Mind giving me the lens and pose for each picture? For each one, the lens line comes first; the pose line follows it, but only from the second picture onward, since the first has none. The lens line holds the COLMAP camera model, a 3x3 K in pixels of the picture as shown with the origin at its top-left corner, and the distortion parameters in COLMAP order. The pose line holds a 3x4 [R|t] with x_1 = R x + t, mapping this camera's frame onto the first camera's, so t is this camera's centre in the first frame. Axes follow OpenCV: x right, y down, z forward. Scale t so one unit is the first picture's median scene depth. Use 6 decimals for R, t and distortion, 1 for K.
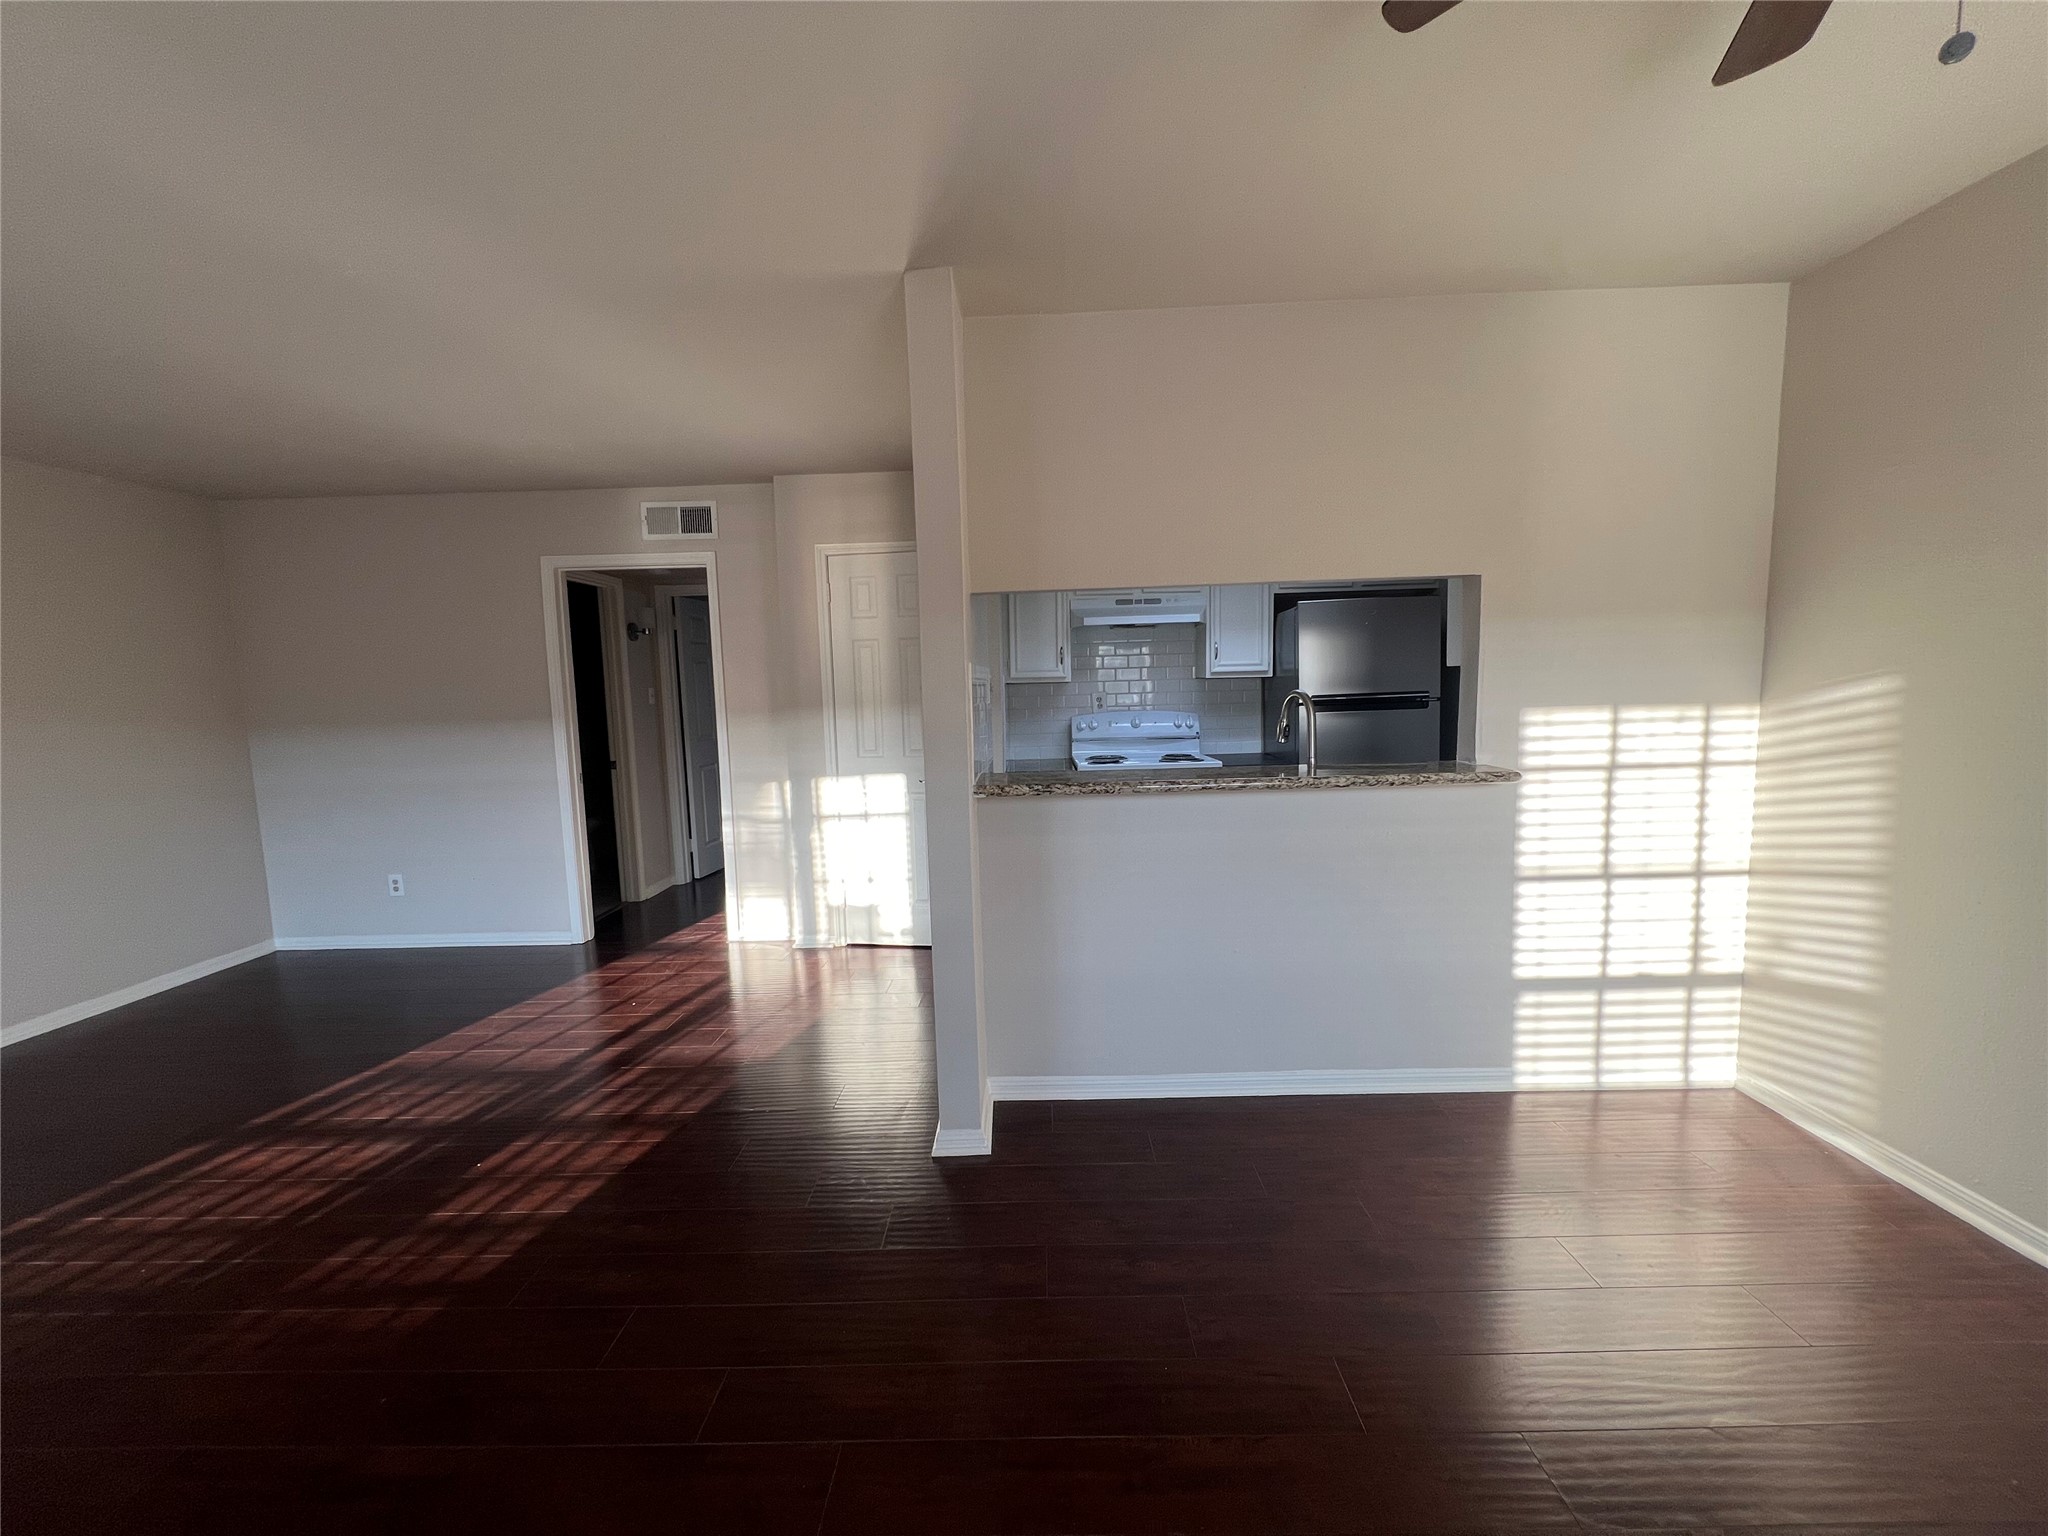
lens RADIAL K [[820.2, 0, 1028.2], [0, 820.2, 775.1], [0, 0, 1]] dist [0.001216, -0.000026]
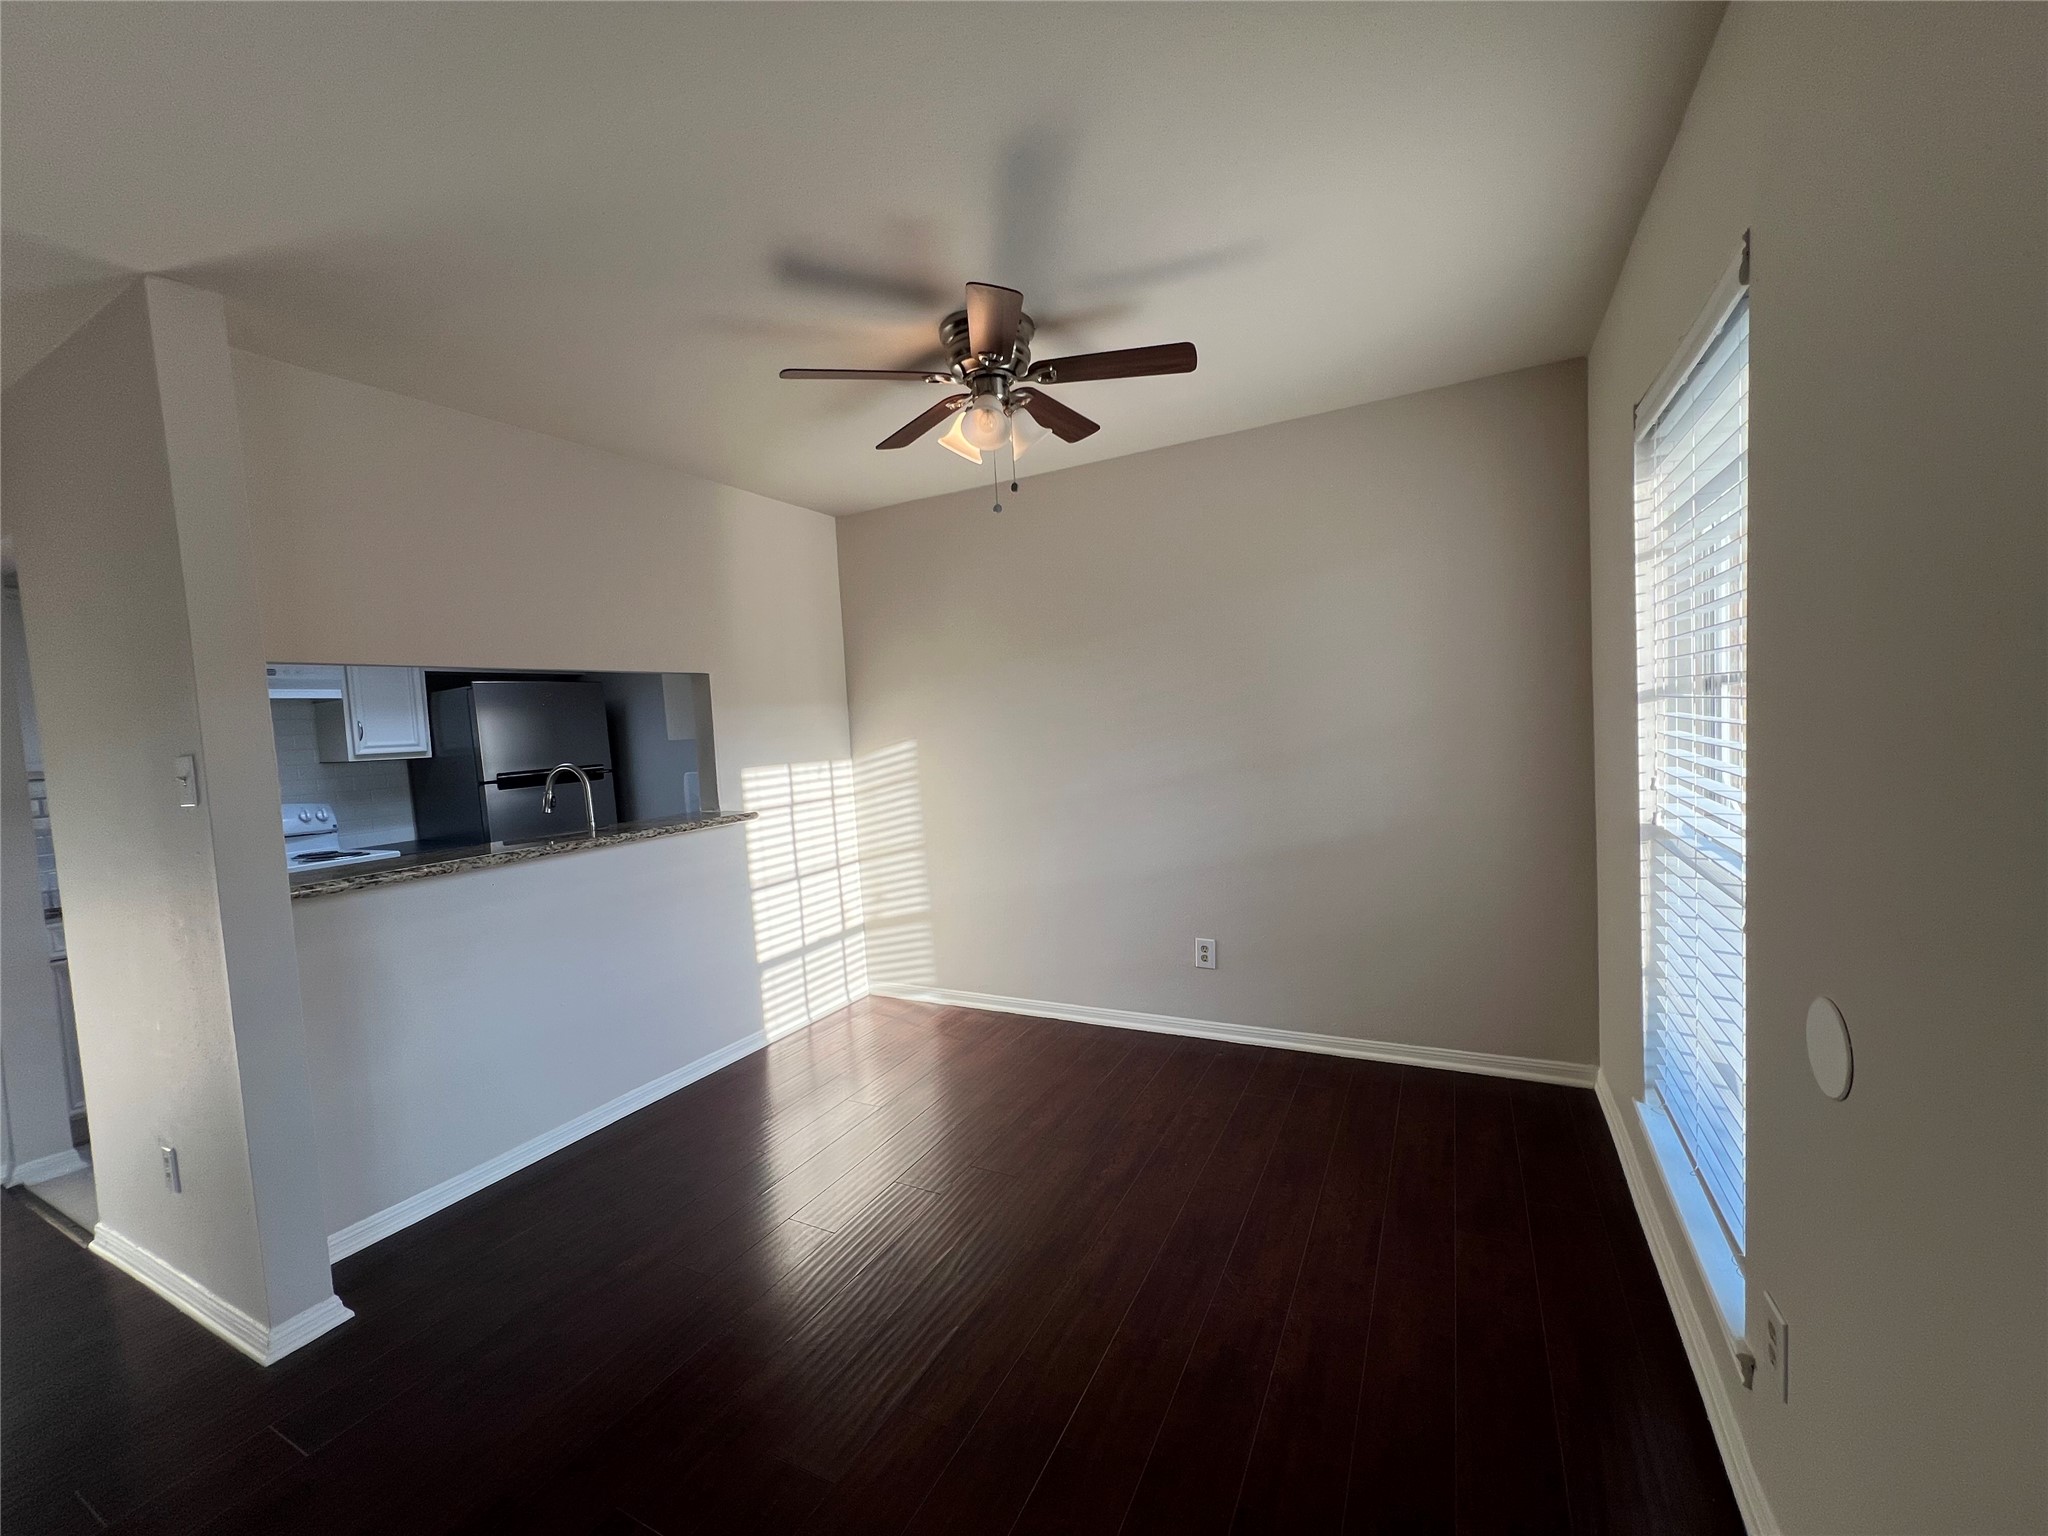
lens RADIAL K [[820.2, 0, 1028.2], [0, 820.2, 775.1], [0, 0, 1]] dist [0.001216, -0.000026]
pose [[0.455635, -0.056670, 0.888361, -0.408554], [0.140645, 0.990019, -0.008981, 0.010919], [-0.878986, 0.129036, 0.459057, -0.074535]]
